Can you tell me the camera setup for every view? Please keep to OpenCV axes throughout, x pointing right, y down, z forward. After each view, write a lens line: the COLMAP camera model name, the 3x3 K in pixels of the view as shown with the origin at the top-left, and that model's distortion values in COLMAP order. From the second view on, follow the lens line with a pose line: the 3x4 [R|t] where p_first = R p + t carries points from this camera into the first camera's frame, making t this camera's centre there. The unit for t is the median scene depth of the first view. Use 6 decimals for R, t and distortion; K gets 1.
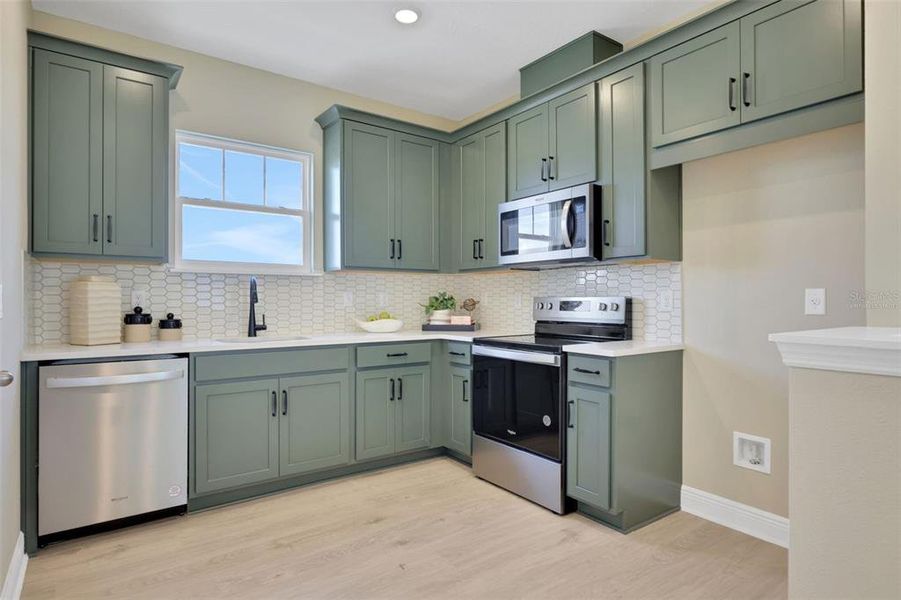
lens RADIAL K [[494.8, 0, 450.5], [0, 494.8, 300.0], [0, 0, 1]] dist [0.000047, -0.000013]
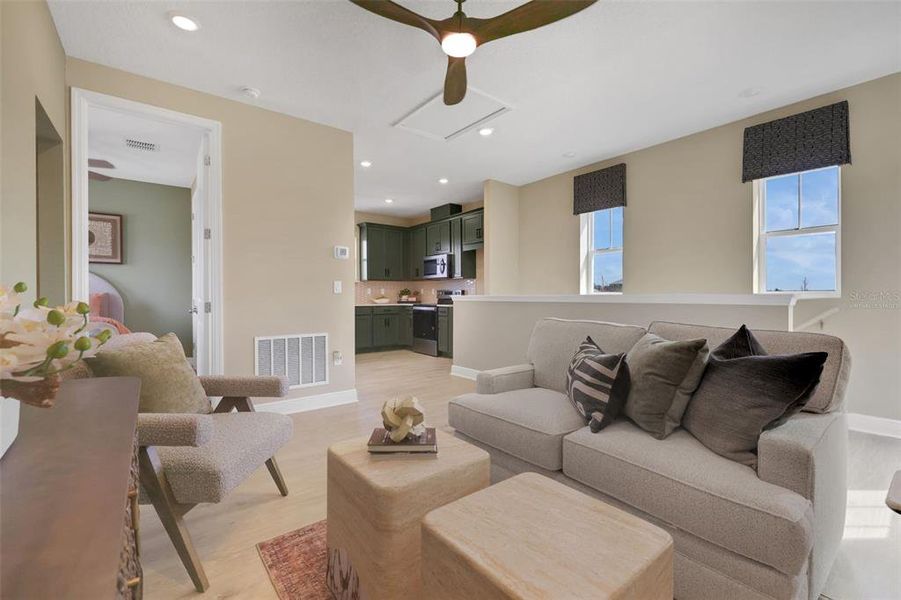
lens RADIAL K [[390.7, 0, 450.5], [0, 390.7, 300.0], [0, 0, 1]] dist [-0.000303, 0.000035]
pose [[0.999598, 0.001570, 0.028301, 0.180385], [-0.001803, 0.999965, 0.008197, 0.030364], [-0.028287, -0.008245, 0.999566, -1.174673]]
